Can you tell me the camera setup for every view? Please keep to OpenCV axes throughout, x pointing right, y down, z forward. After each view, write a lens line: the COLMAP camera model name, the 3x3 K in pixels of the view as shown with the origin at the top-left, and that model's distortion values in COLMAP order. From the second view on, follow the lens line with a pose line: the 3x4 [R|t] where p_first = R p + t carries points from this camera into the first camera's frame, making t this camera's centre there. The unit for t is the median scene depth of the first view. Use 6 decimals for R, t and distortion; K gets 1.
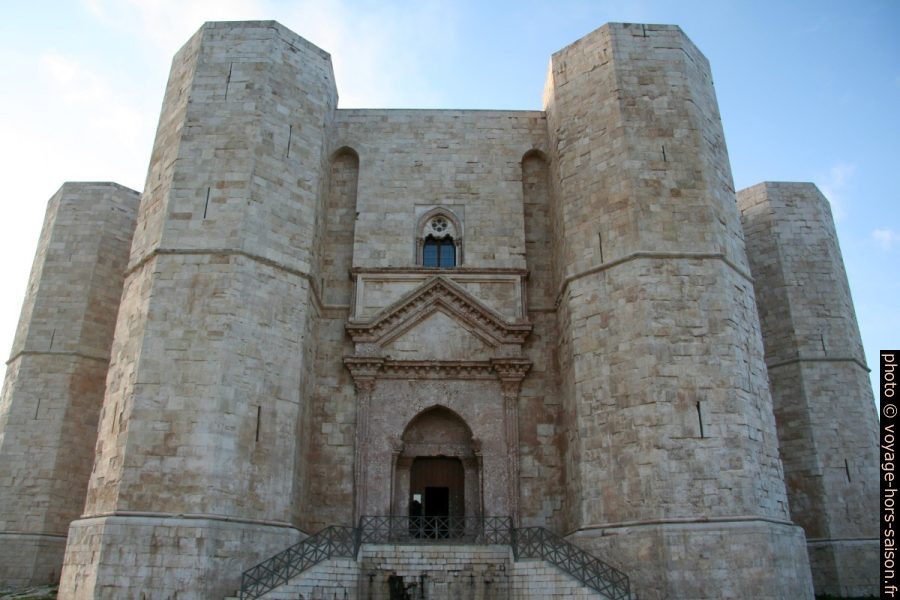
lens RADIAL K [[702.9, 0, 450.0], [0, 702.9, 300.0], [0, 0, 1]] dist [-0.181031, 0.115307]
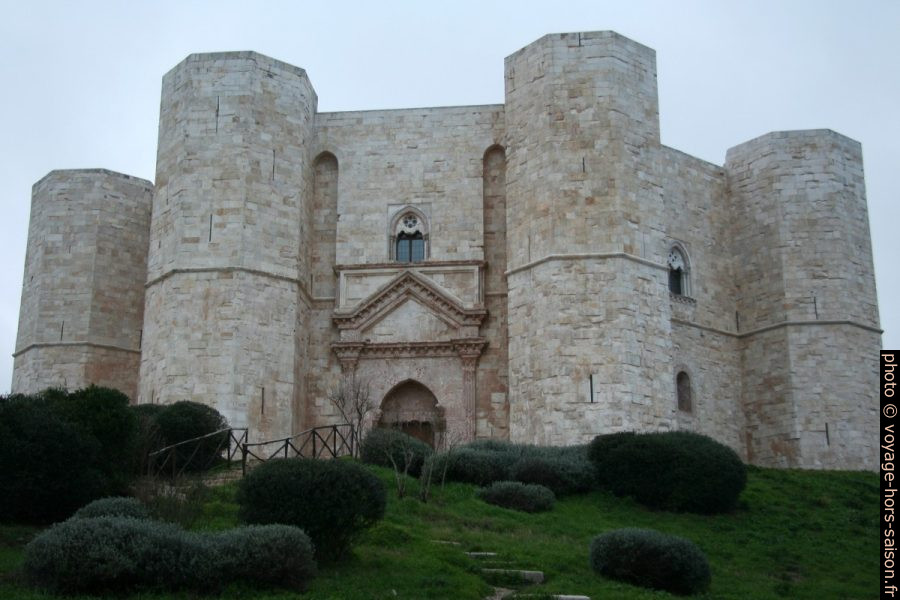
lens RADIAL K [[1167.3, 0, 451.7], [0, 1167.3, 289.6], [0, 0, 1]] dist [0.026200, 0.039821]
pose [[0.993091, -0.040131, -0.110276, 0.278663], [0.050030, 0.994817, 0.088517, -0.176018], [0.106152, -0.093422, 0.989952, -0.957711]]
